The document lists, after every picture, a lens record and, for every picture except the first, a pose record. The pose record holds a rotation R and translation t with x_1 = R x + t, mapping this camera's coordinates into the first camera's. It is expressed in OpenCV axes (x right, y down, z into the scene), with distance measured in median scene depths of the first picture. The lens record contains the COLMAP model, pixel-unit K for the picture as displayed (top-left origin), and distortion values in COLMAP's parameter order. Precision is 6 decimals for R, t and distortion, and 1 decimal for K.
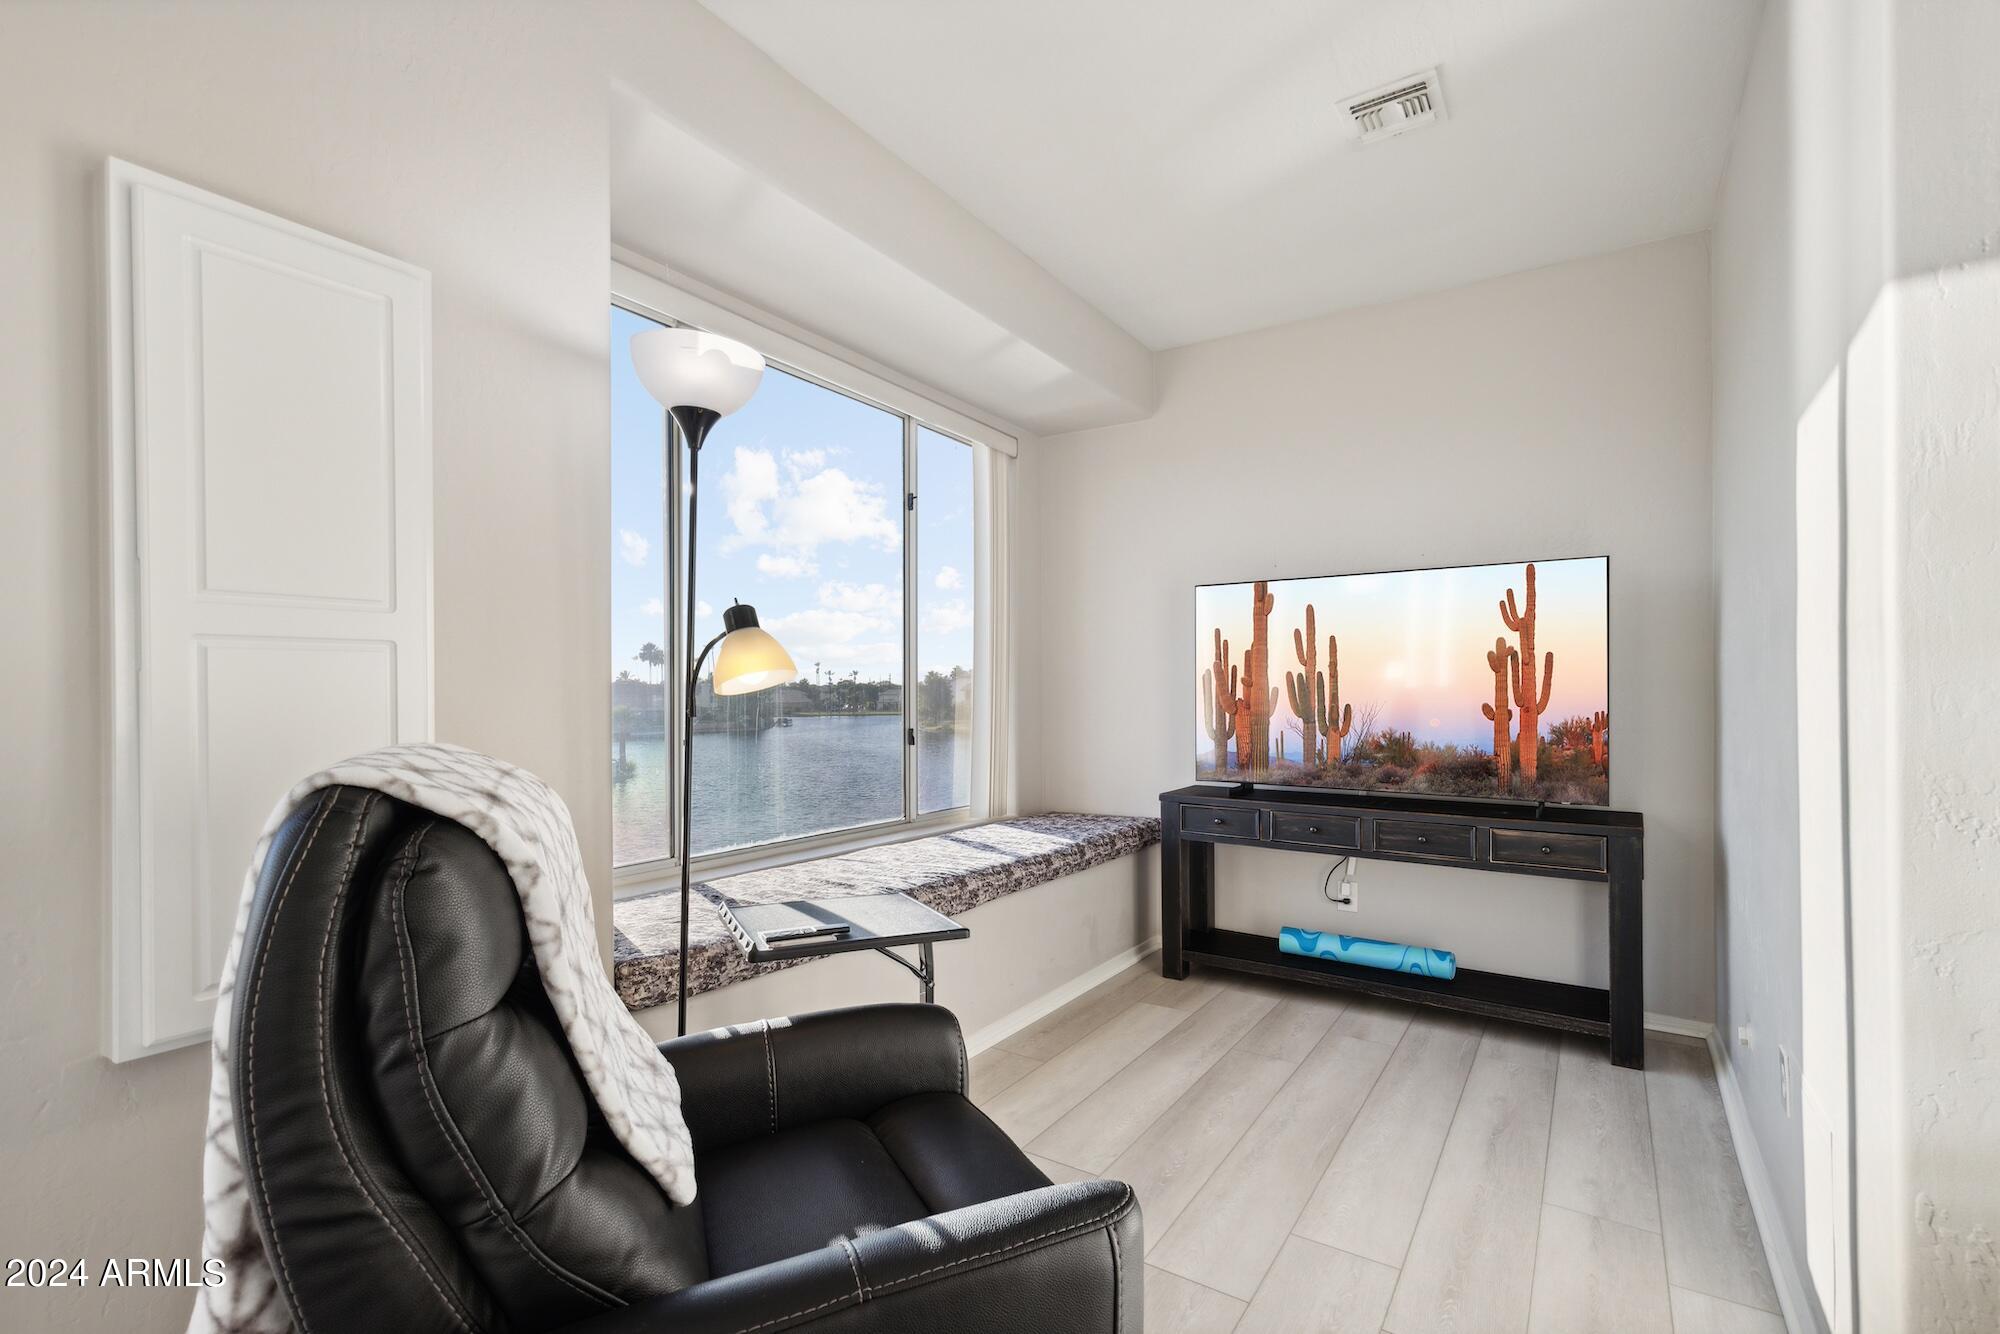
lens RADIAL K [[901.3, 0, 985.3], [0, 901.3, 708.7], [0, 0, 1]] dist [0.001398, -0.000091]
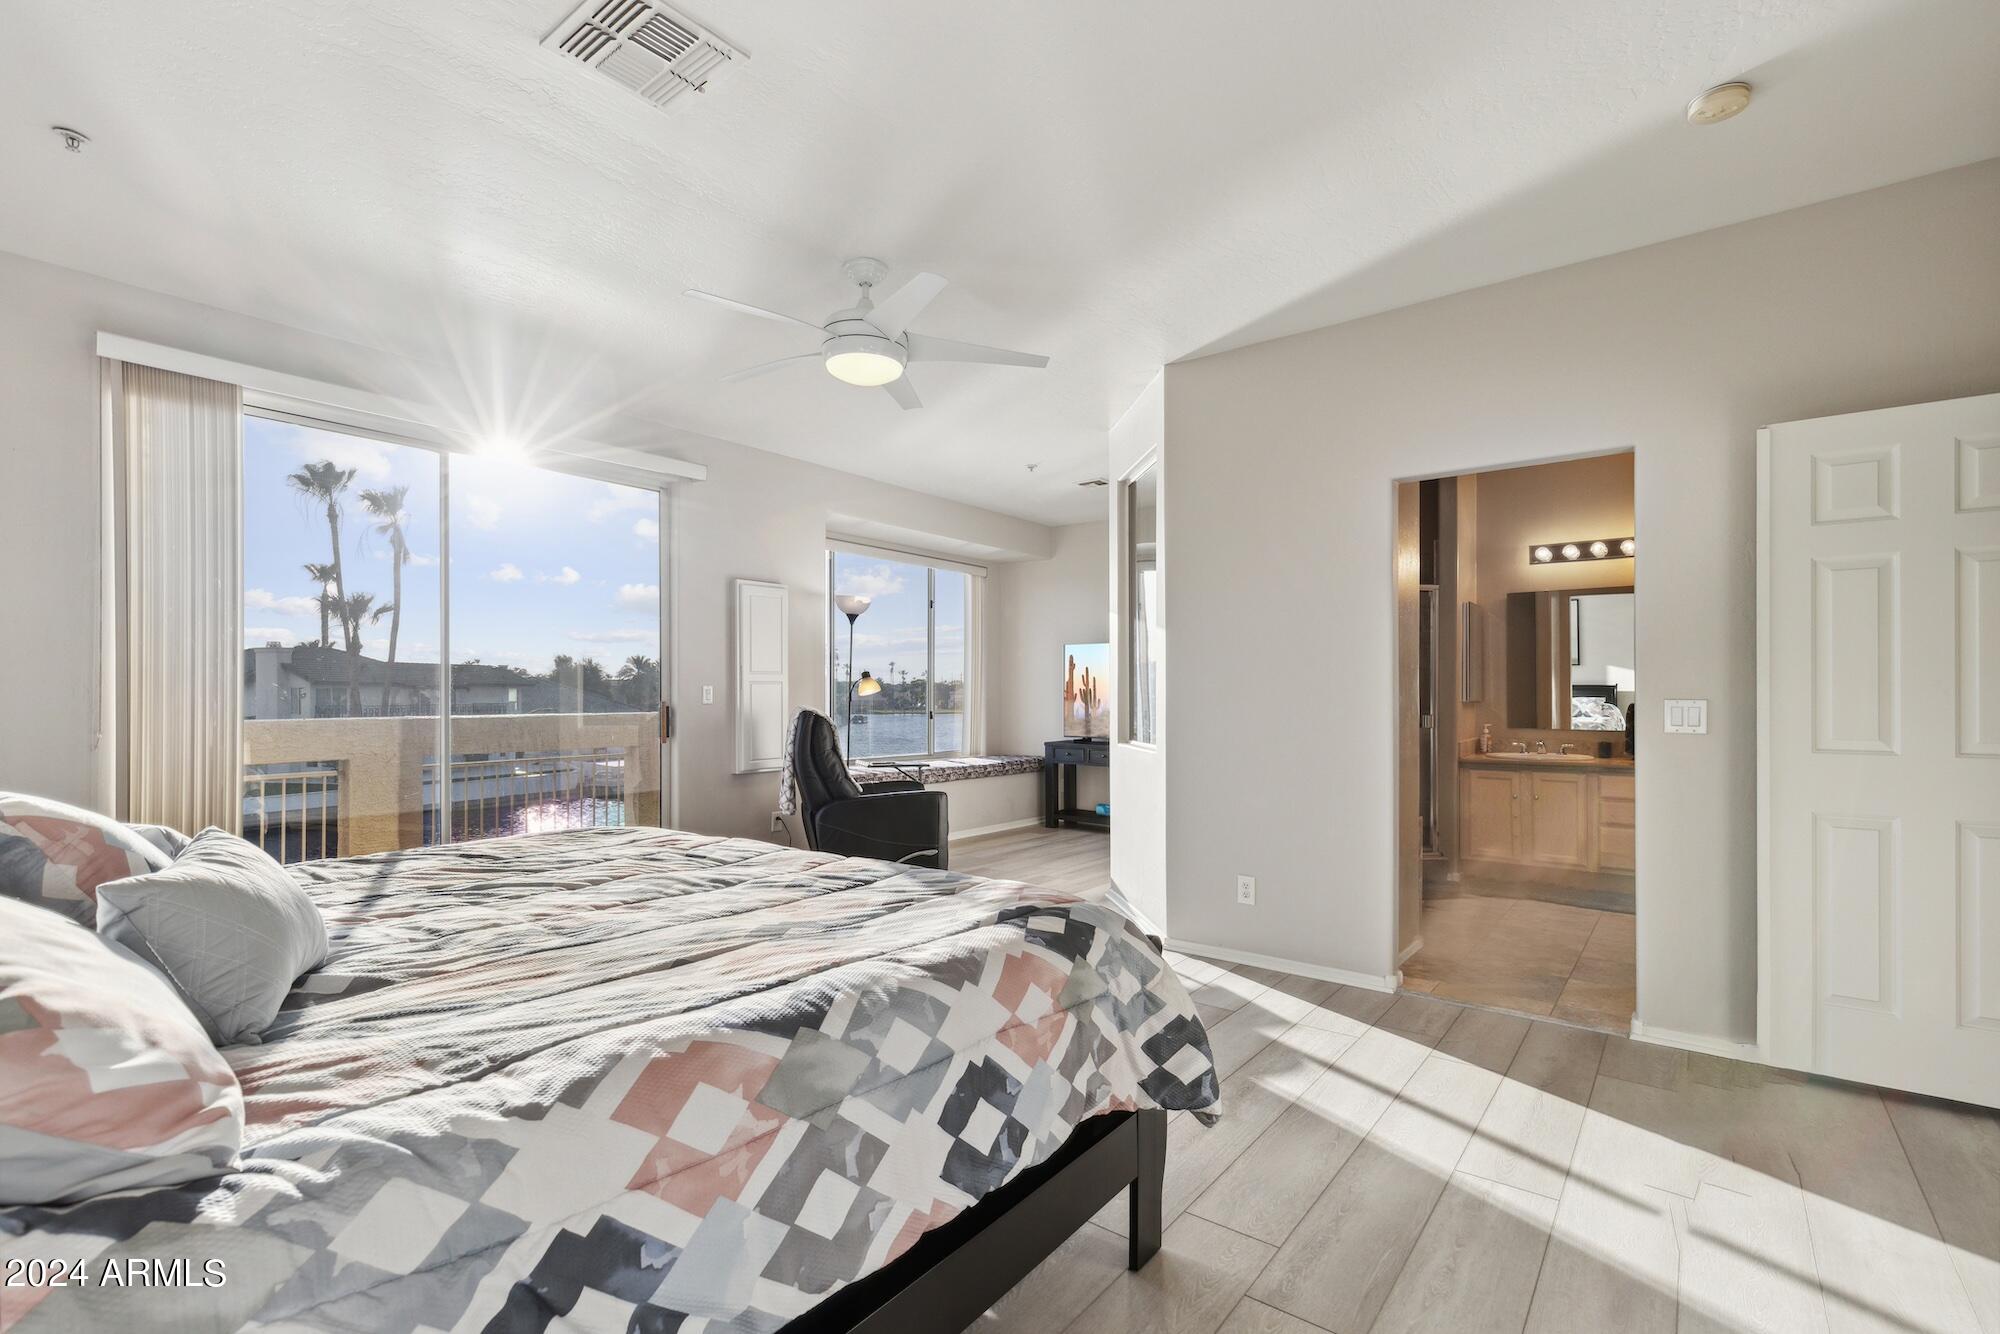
lens RADIAL K [[901.3, 0, 985.3], [0, 901.3, 708.7], [0, 0, 1]] dist [0.001398, -0.000091]
pose [[0.996790, 0.004825, -0.079914, 0.233958], [-0.004781, 0.999988, 0.000734, 0.014386], [0.079917, -0.000349, 0.996801, -1.205883]]
